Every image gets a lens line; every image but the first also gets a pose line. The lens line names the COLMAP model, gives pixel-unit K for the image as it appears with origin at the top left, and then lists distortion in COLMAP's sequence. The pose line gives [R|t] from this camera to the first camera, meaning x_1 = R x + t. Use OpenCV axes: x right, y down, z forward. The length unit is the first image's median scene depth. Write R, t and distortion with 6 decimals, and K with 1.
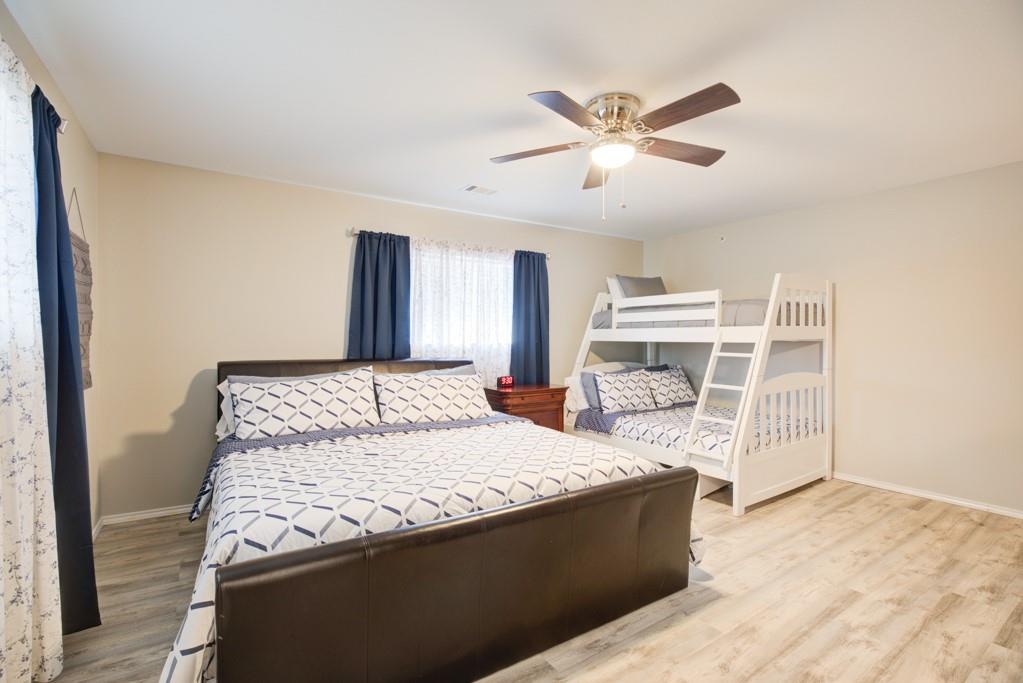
lens RADIAL K [[467.4, 0, 514.3], [0, 467.4, 340.3], [0, 0, 1]] dist [-0.043608, 0.010706]
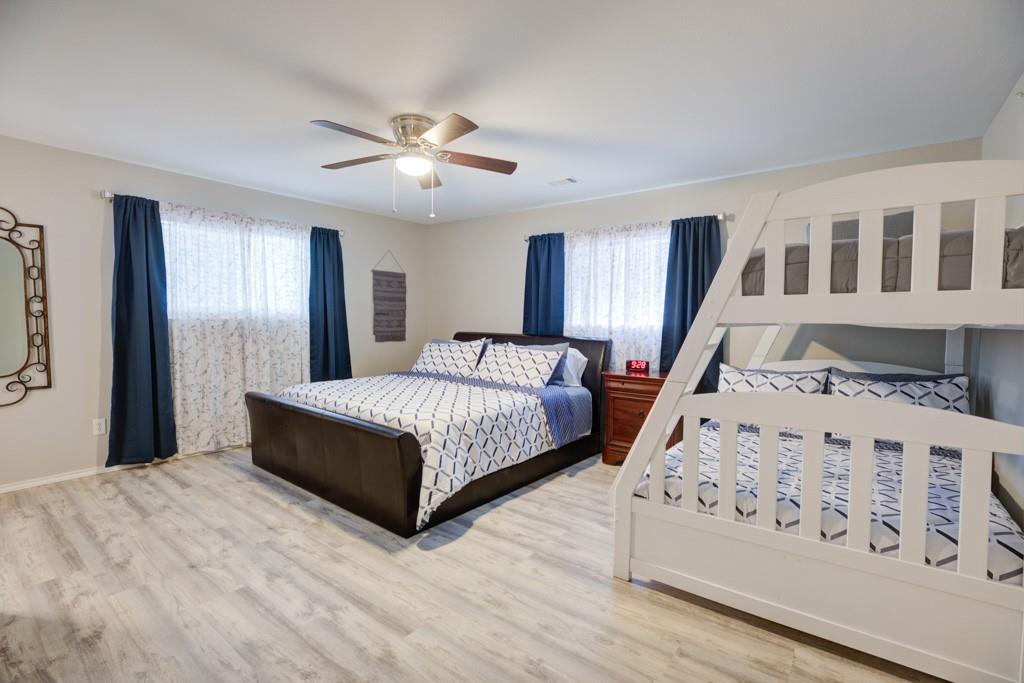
lens RADIAL K [[467.9, 0, 514.8], [0, 467.9, 340.3], [0, 0, 1]] dist [-0.043608, 0.010706]
pose [[0.325489, 0.045529, -0.944449, 0.939282], [-0.014159, 0.998963, 0.043277, -0.000423], [0.945440, -0.000713, 0.325796, 0.548972]]
